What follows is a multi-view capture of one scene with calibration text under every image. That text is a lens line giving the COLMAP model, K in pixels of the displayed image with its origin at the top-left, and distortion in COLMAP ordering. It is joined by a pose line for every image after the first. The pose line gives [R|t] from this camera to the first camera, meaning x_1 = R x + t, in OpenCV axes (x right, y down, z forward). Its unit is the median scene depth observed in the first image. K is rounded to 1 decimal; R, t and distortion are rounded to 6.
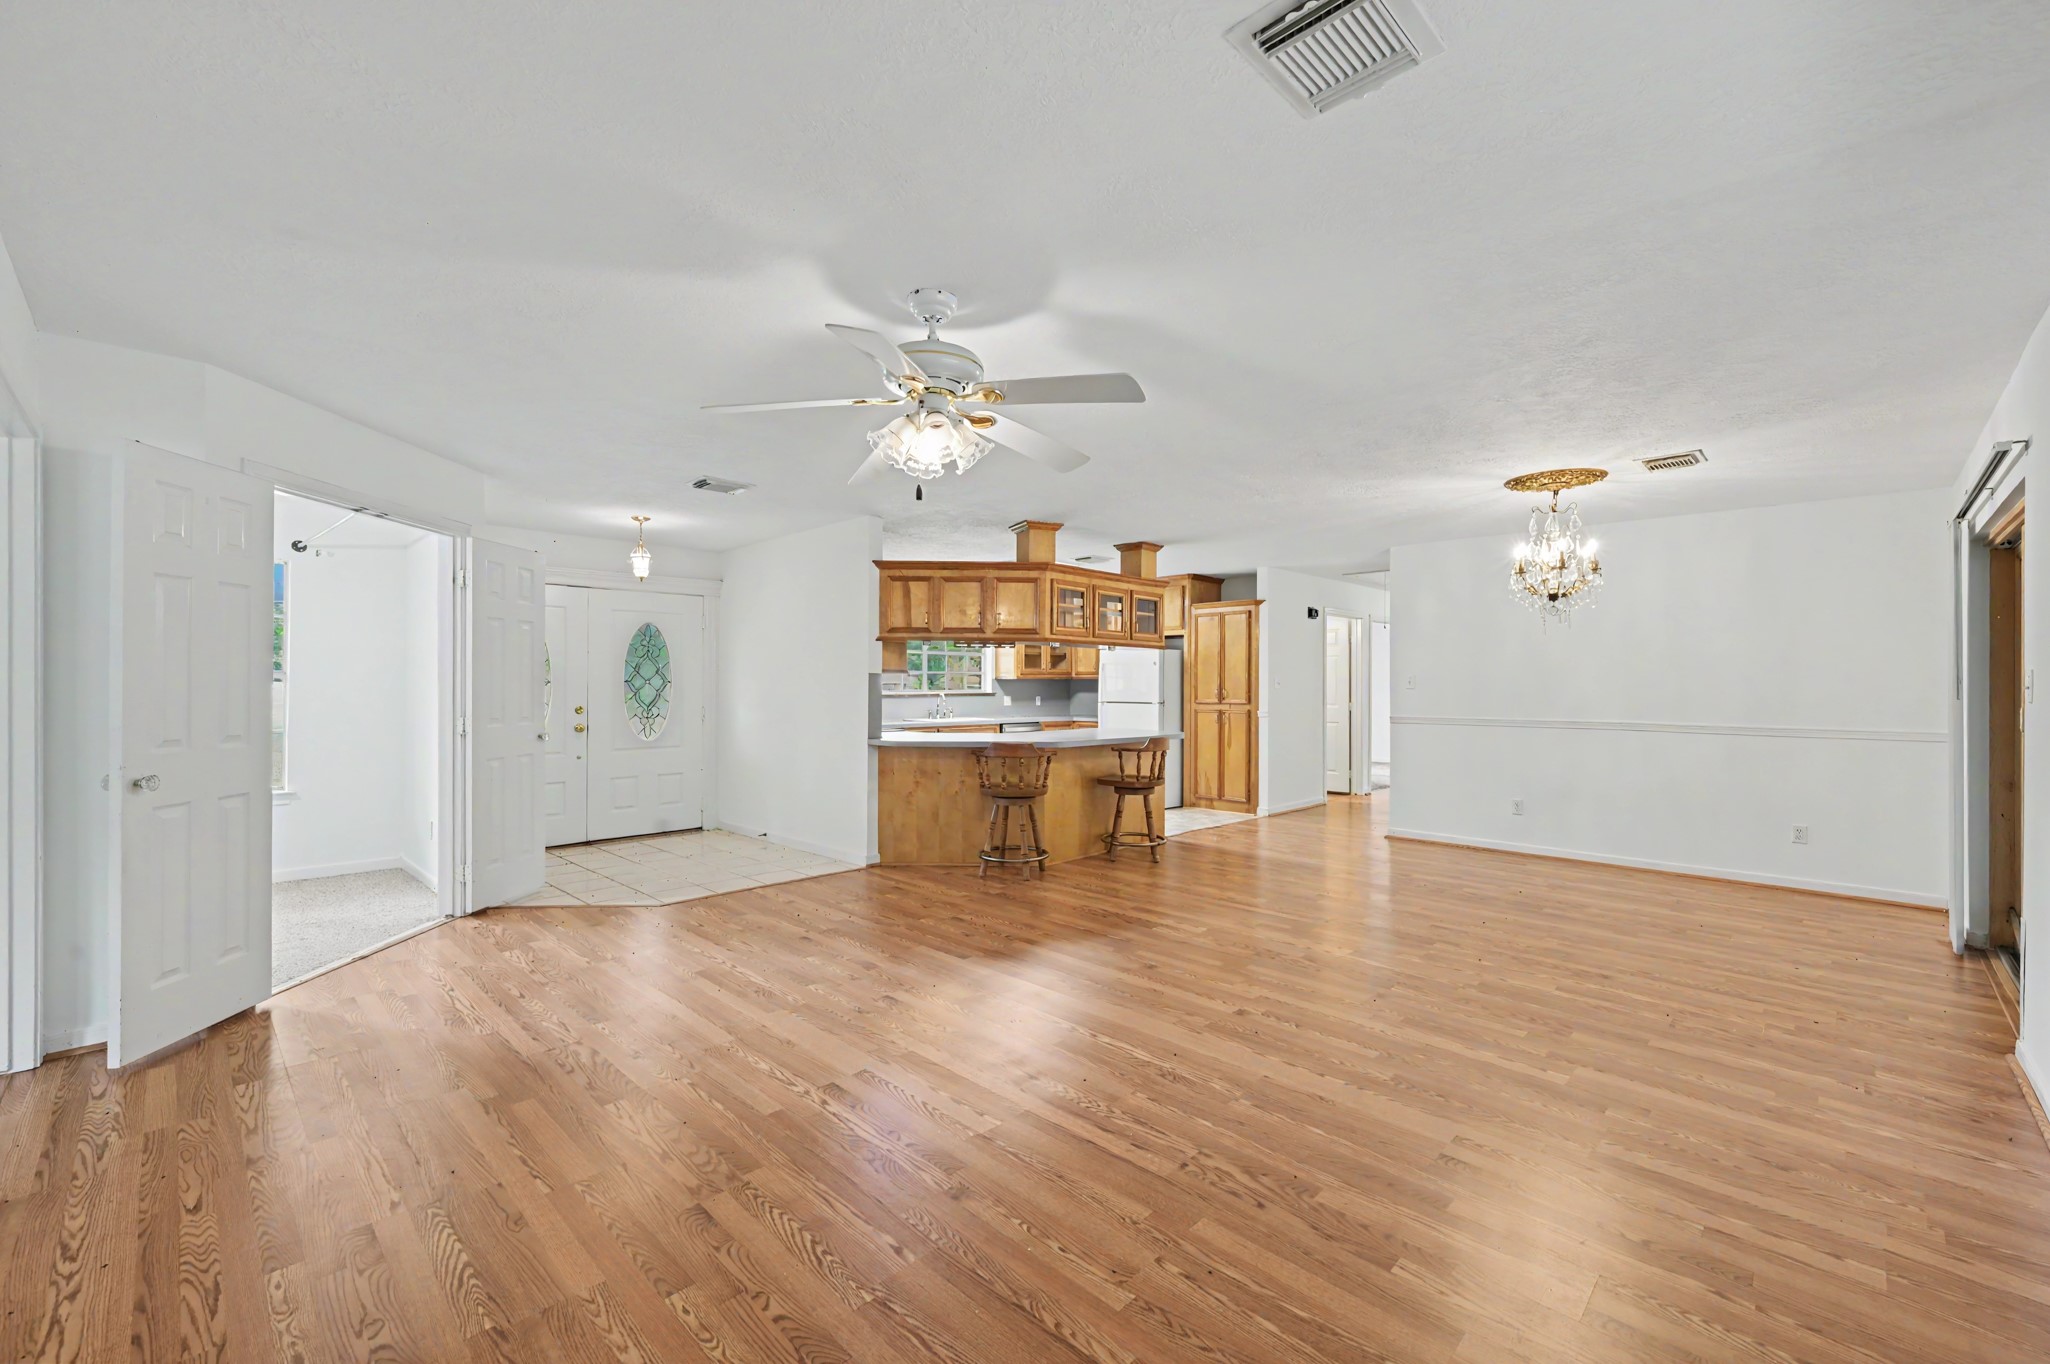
lens RADIAL K [[836.6, 0, 1025.2], [0, 836.6, 678.8], [0, 0, 1]] dist [0.000957, -0.000180]
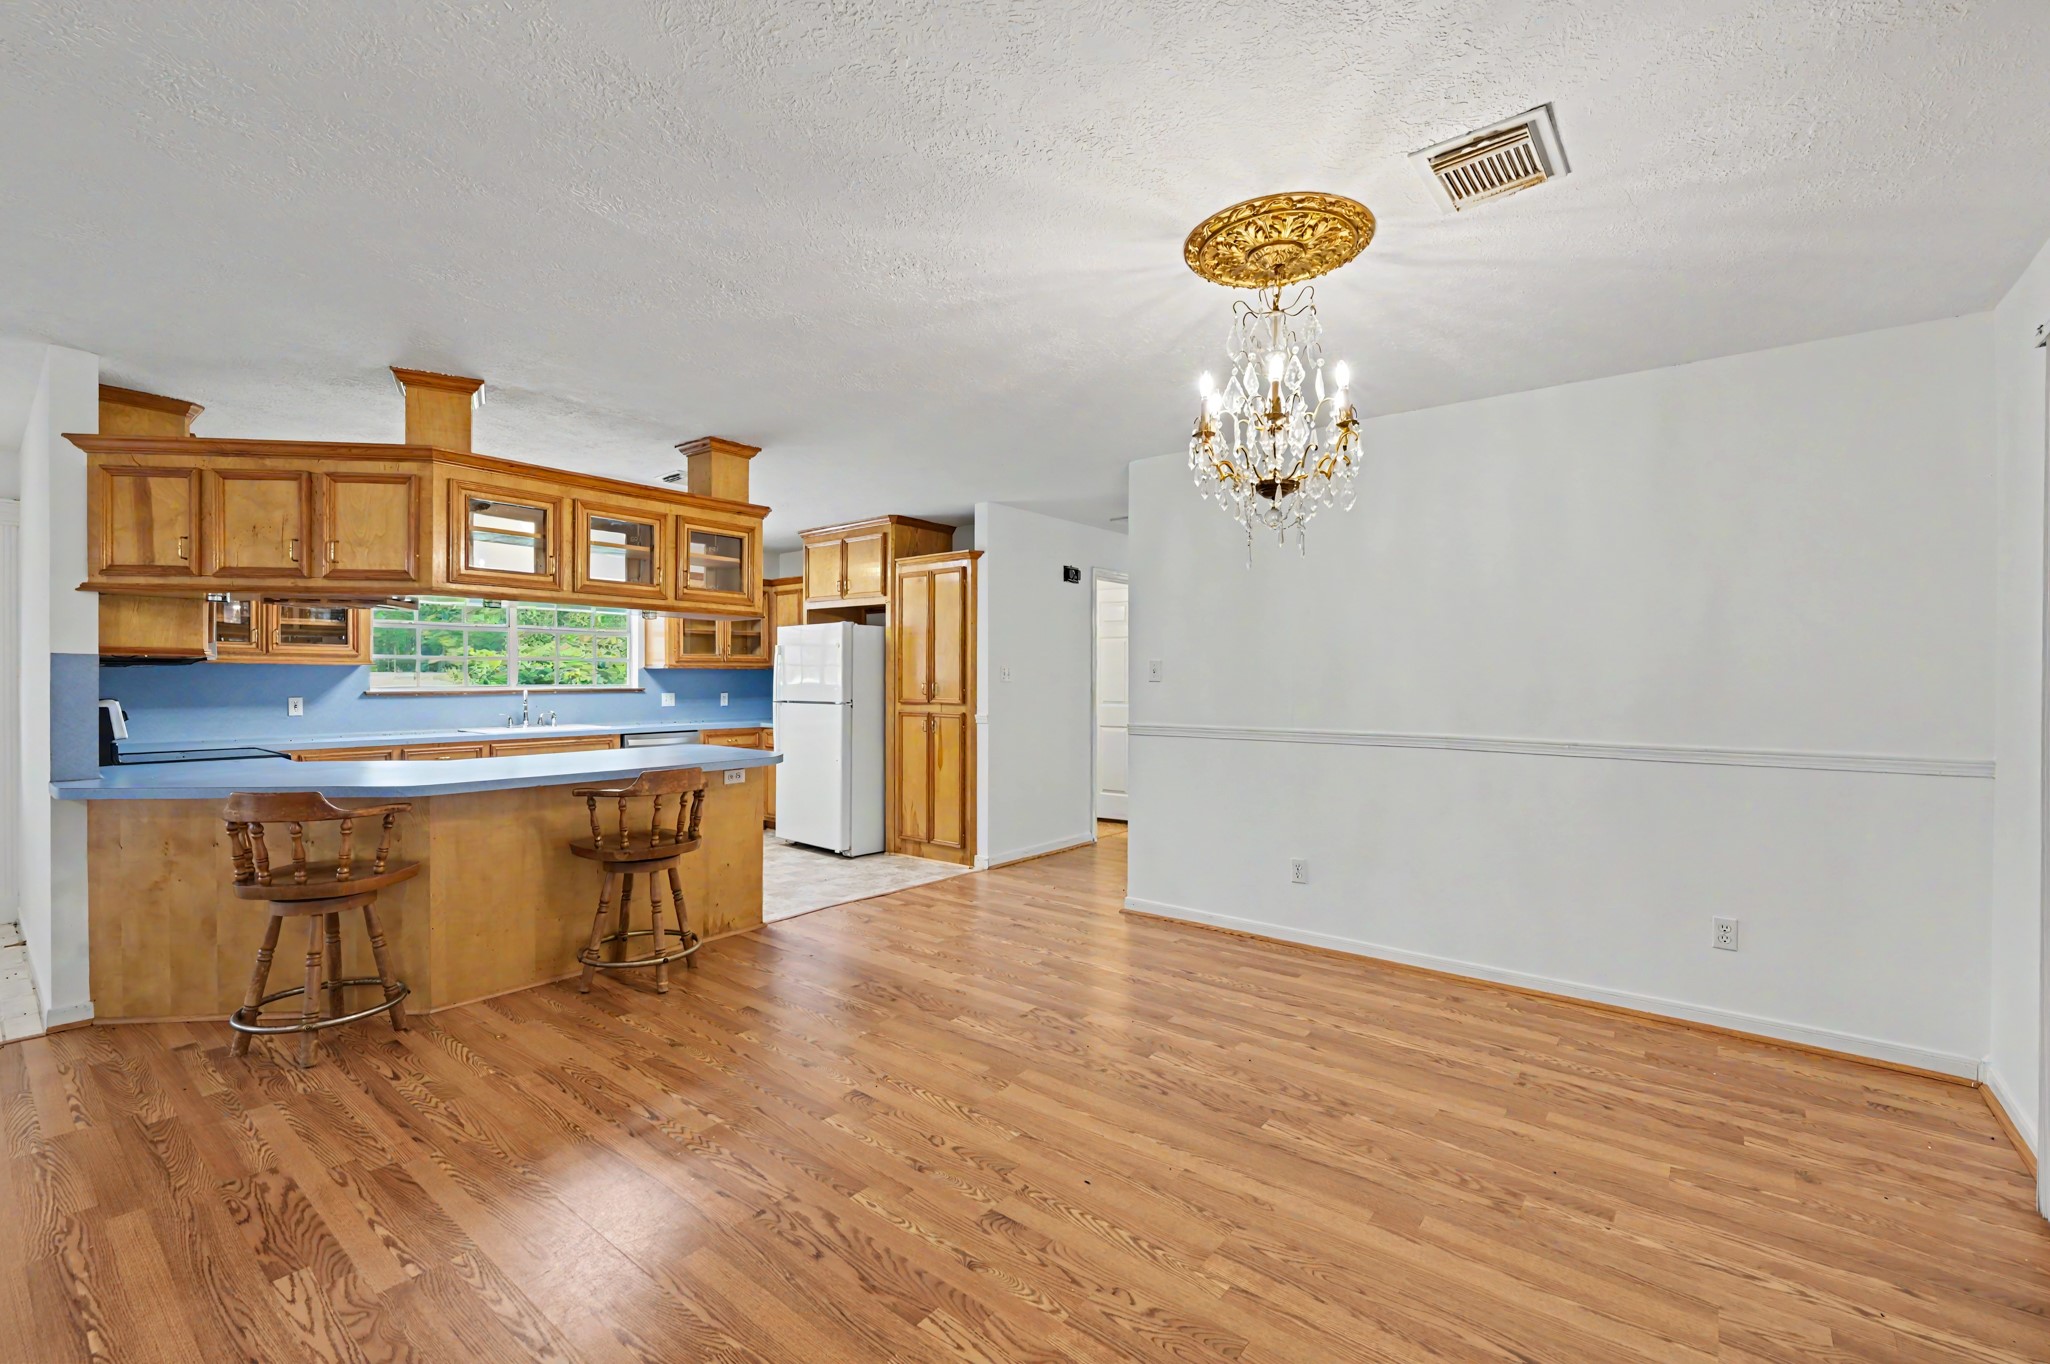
lens RADIAL K [[872.7, 0, 1023.0], [0, 872.7, 681.4], [0, 0, 1]] dist [-0.001955, -0.000147]
pose [[0.995044, -0.002084, 0.099418, 0.294495], [0.000900, 0.999928, 0.011951, 0.003595], [-0.099436, -0.011802, 0.994974, 0.347063]]
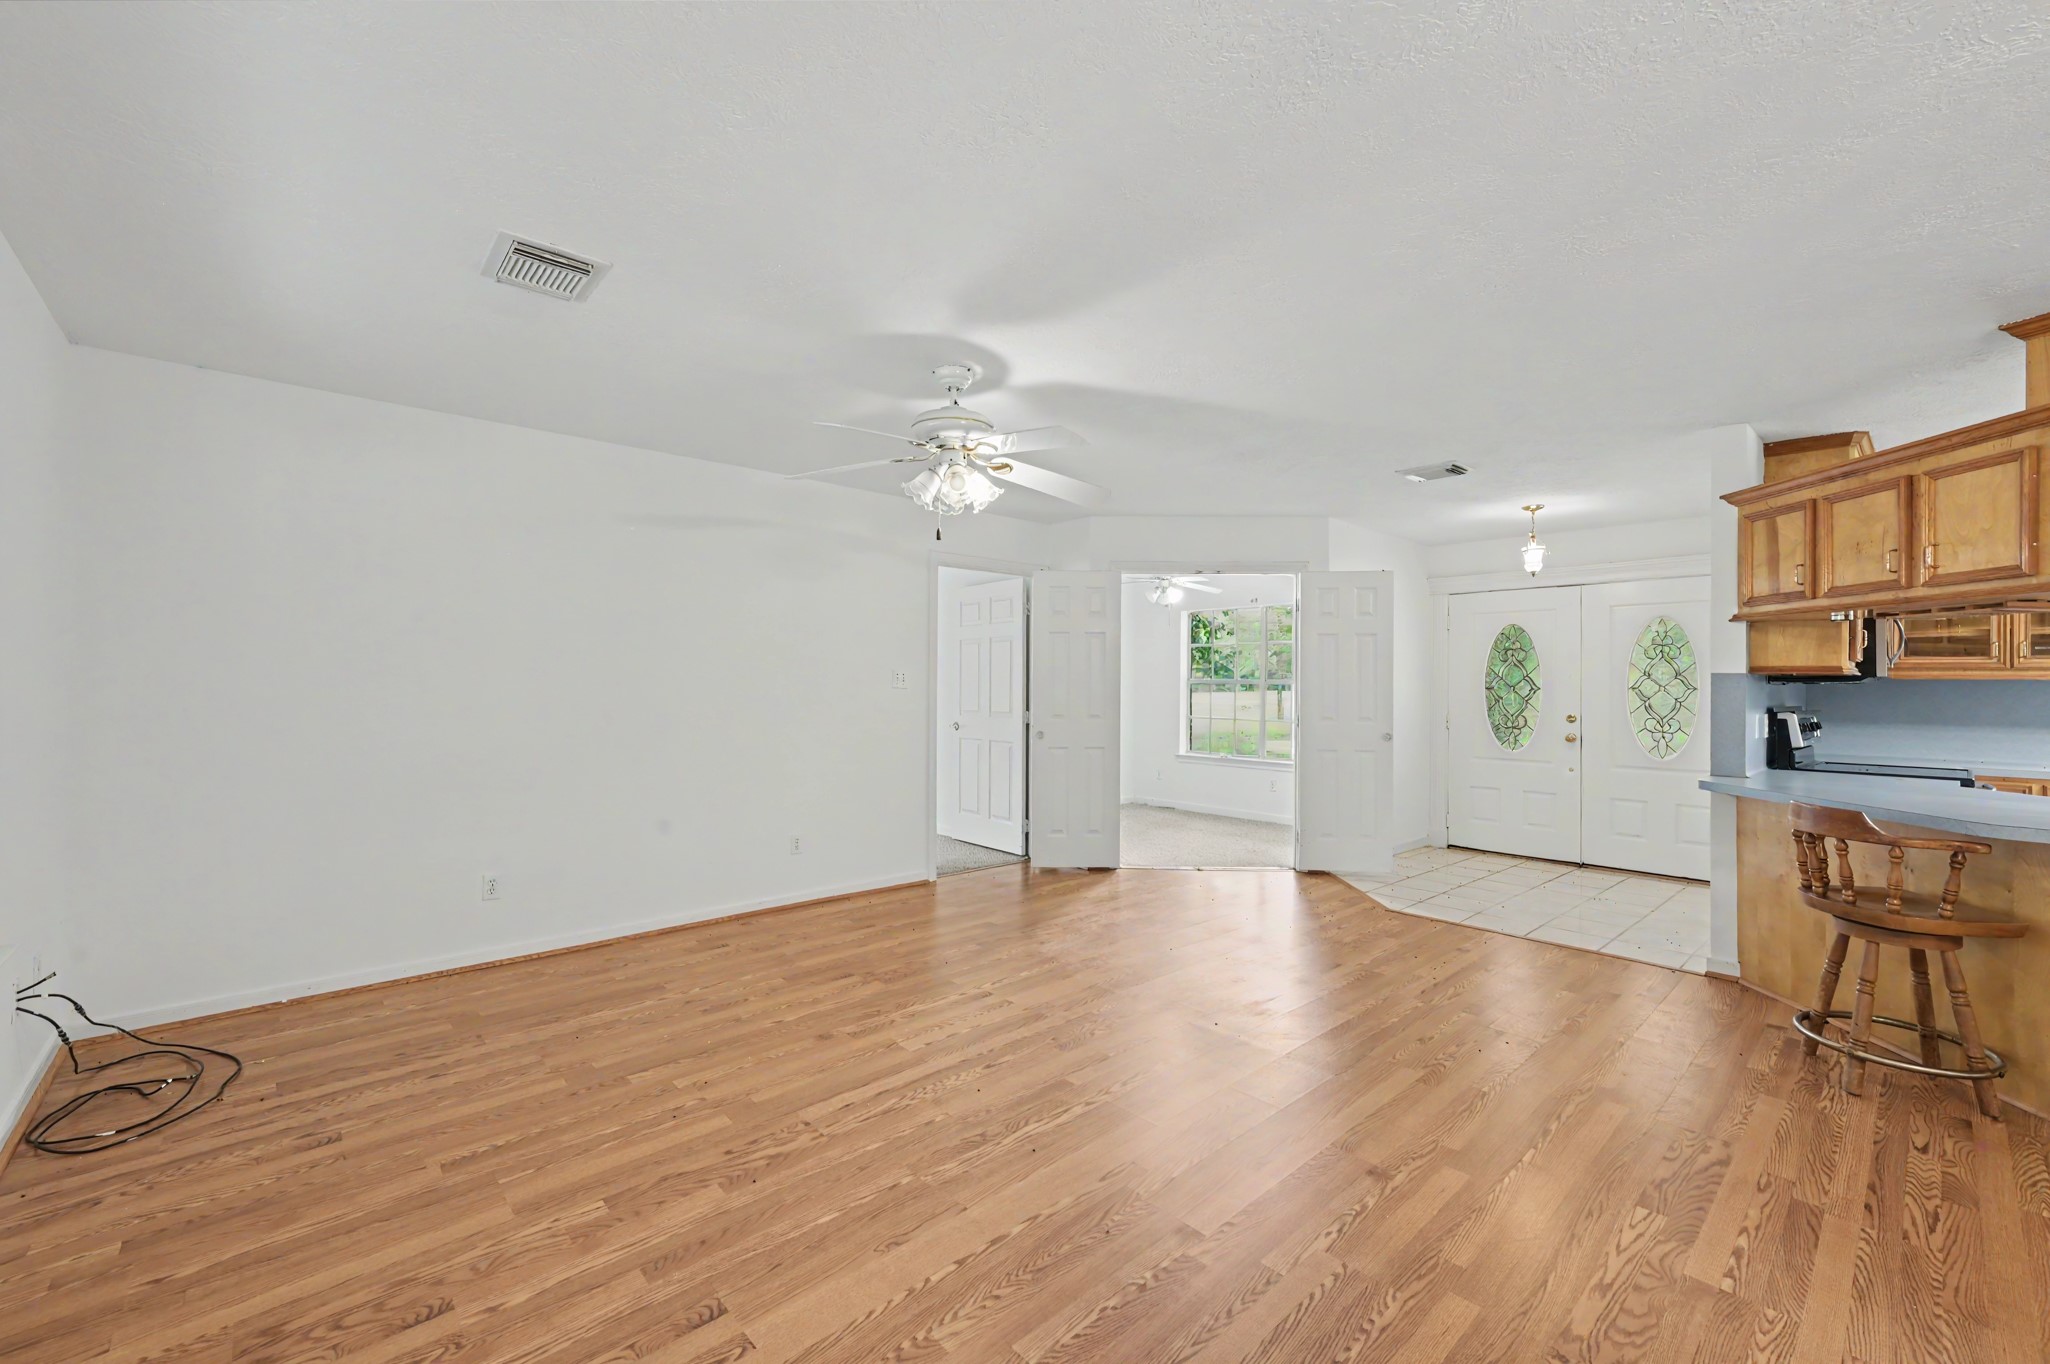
lens RADIAL K [[836.6, 0, 1027.5], [0, 836.6, 680.4], [0, 0, 1]] dist [0.000957, -0.000180]
pose [[-0.053442, -0.010192, -0.998519, 0.405430], [-0.000396, 0.999948, -0.010185, 0.004412], [0.998571, -0.000148, -0.053443, 0.429469]]
